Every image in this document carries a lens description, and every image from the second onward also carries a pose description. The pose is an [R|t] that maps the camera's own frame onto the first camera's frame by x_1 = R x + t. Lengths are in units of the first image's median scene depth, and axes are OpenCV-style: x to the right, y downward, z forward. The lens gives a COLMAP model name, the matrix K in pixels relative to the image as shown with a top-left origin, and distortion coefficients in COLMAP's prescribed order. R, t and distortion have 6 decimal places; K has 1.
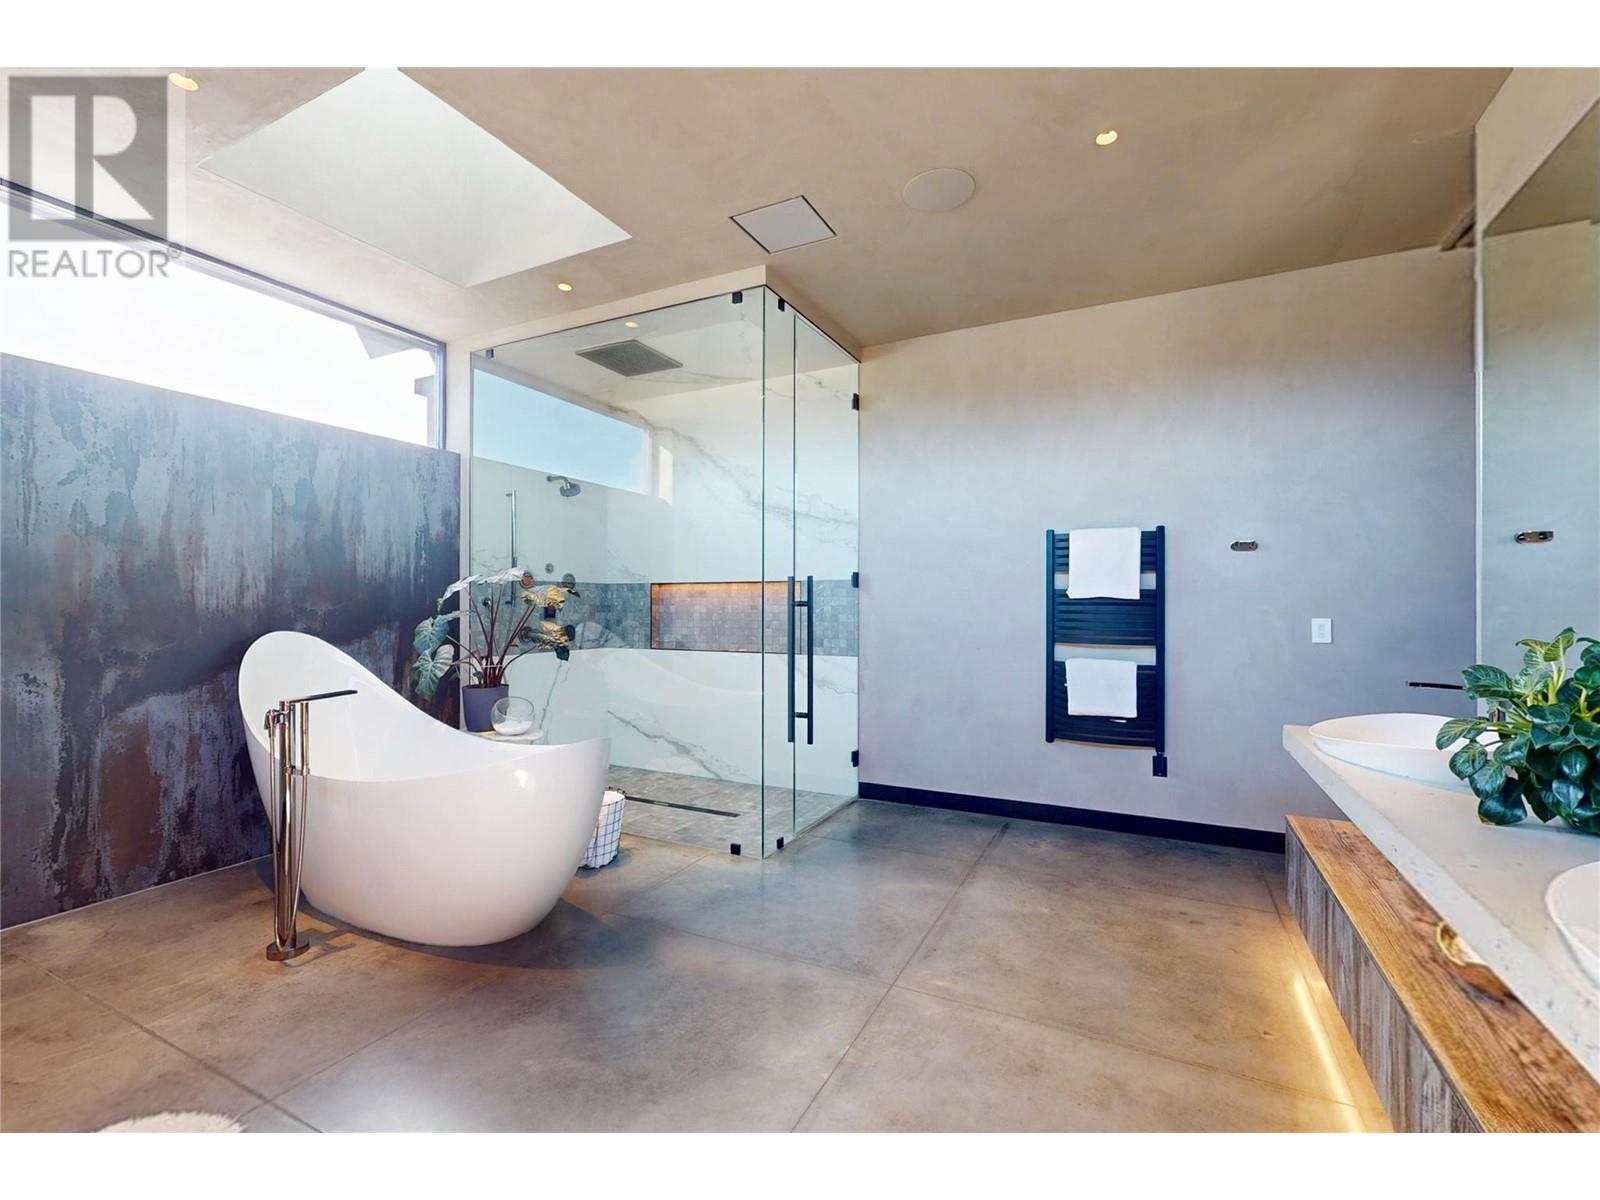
lens RADIAL K [[695.3, 0, 799.7], [0, 695.3, 600.6], [0, 0, 1]] dist [0.000374, -0.000275]
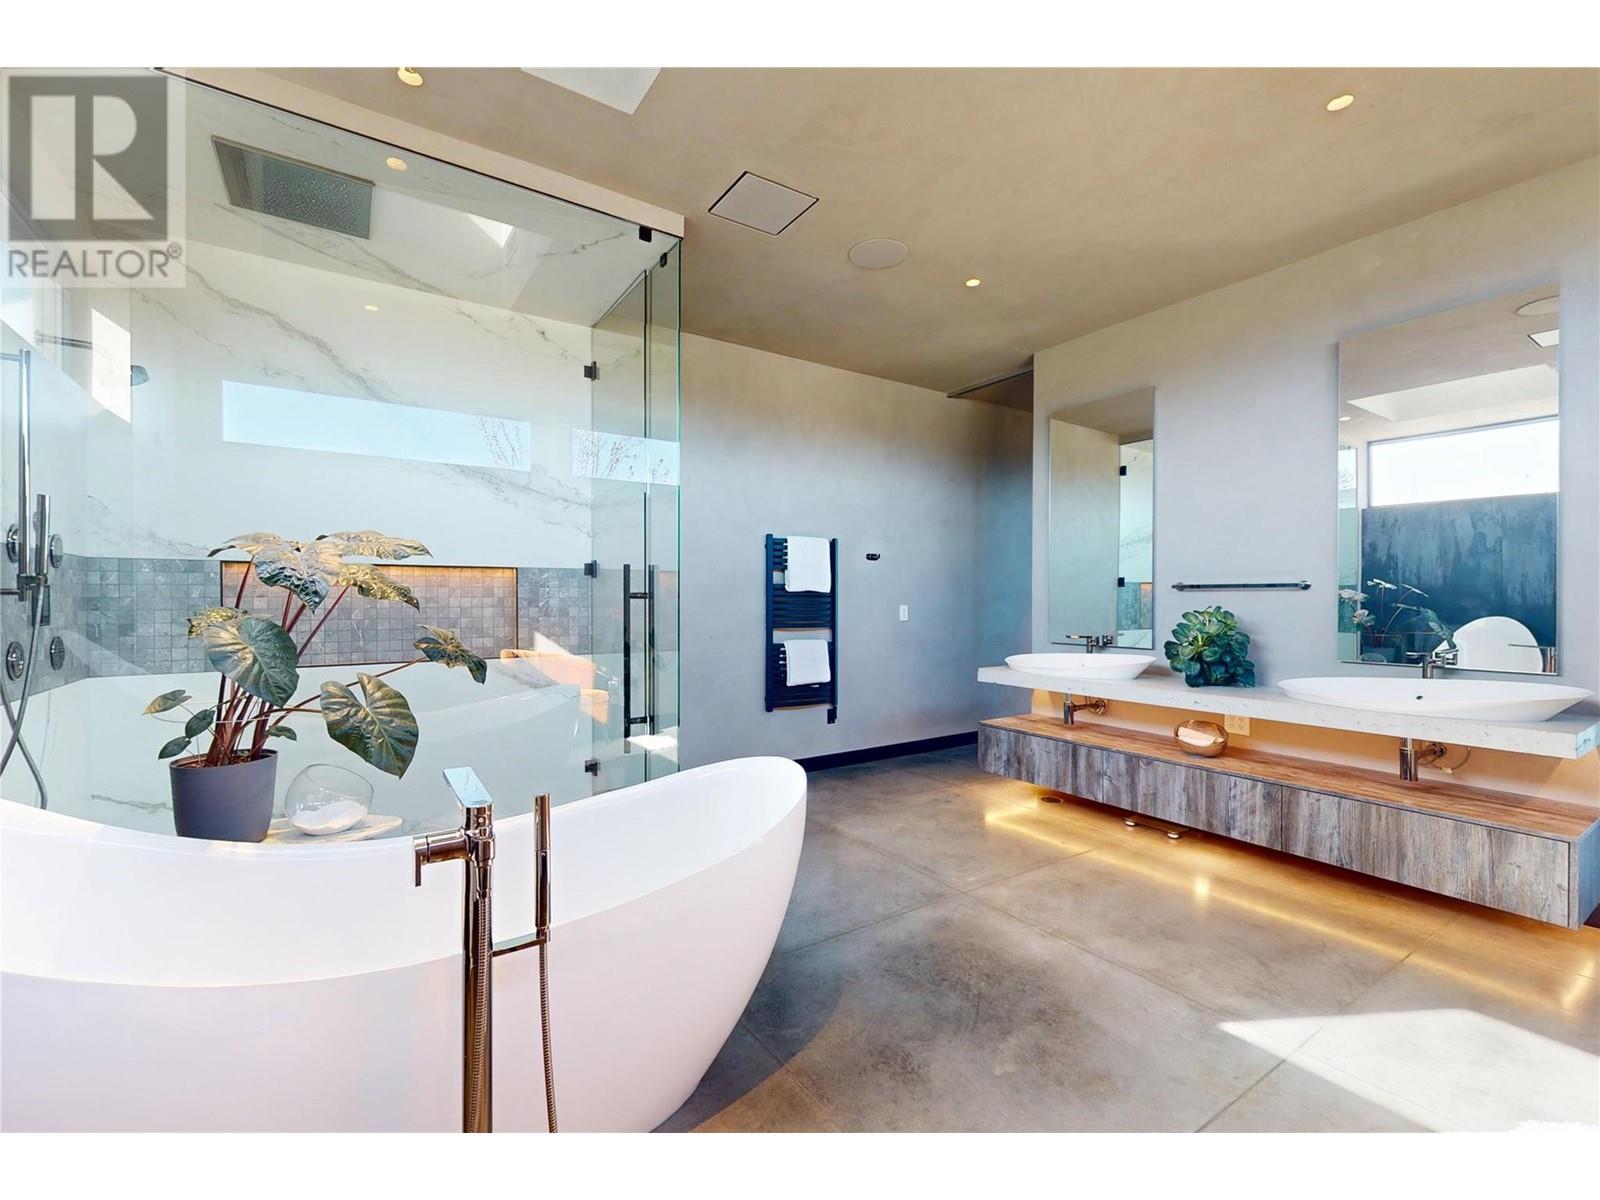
lens RADIAL K [[695.3, 0, 799.1], [0, 695.3, 601.6], [0, 0, 1]] dist [0.000374, -0.000275]
pose [[0.492415, -0.006451, 0.870337, -0.684008], [-0.004882, 0.999936, 0.010174, 0.001976], [-0.870347, -0.009258, 0.492352, 0.385738]]
